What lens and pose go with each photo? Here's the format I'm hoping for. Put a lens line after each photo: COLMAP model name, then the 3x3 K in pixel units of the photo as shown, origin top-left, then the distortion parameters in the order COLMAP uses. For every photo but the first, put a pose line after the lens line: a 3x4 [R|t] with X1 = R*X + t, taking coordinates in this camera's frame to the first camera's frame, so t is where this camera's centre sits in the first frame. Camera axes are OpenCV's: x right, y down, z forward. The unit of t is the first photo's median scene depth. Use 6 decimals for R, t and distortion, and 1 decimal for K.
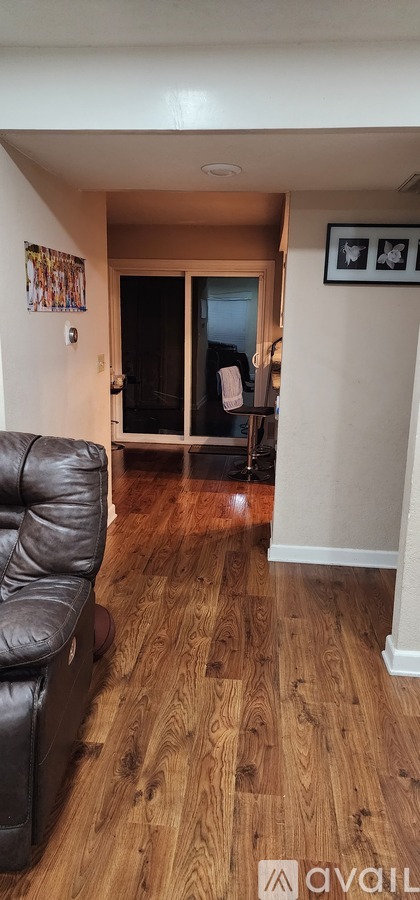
lens RADIAL K [[591.7, 0, 212.8], [0, 591.7, 444.7], [0, 0, 1]] dist [0.060456, -0.070617]
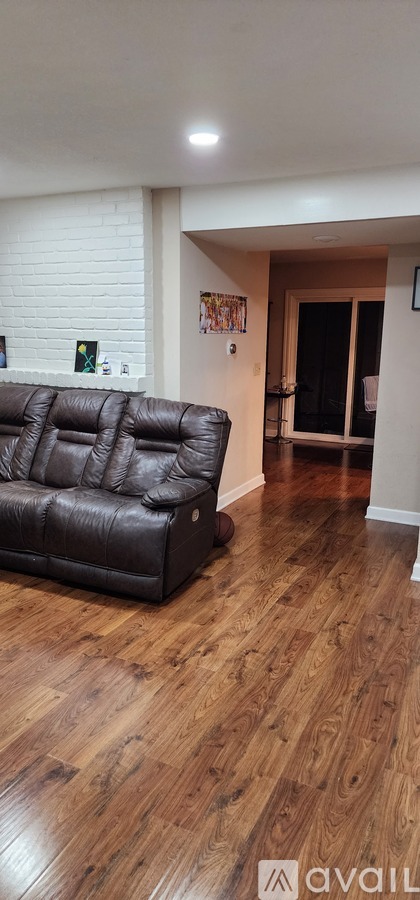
lens RADIAL K [[591.7, 0, 212.8], [0, 591.7, 444.7], [0, 0, 1]] dist [0.060456, -0.070617]
pose [[0.935545, 0.058444, -0.348339, 0.363321], [-0.069012, 0.997454, -0.017995, 0.126864], [0.346400, 0.040875, 0.937196, -0.589192]]
